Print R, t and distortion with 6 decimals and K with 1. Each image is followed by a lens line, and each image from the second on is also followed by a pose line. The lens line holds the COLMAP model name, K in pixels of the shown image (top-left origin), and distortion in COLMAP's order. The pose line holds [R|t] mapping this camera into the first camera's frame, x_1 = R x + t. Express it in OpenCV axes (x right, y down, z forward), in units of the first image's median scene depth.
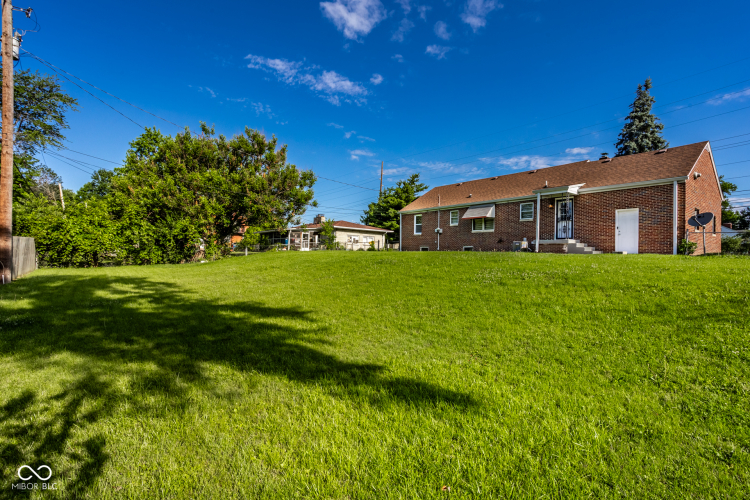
lens RADIAL K [[530.8, 0, 375.0], [0, 530.8, 250.0], [0, 0, 1]] dist [0.004247, 0.002122]
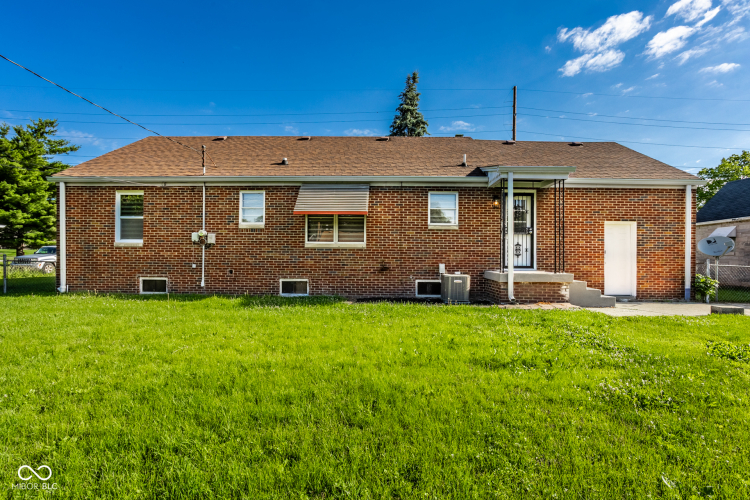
lens RADIAL K [[373.6, 0, 375.0], [0, 373.6, 250.0], [0, 0, 1]] dist [0.003621, 0.001093]
pose [[0.628193, 0.004206, 0.778046, -0.014667], [-0.021542, 0.999696, 0.011989, -0.033446], [-0.777759, -0.024292, 0.628093, 0.731392]]
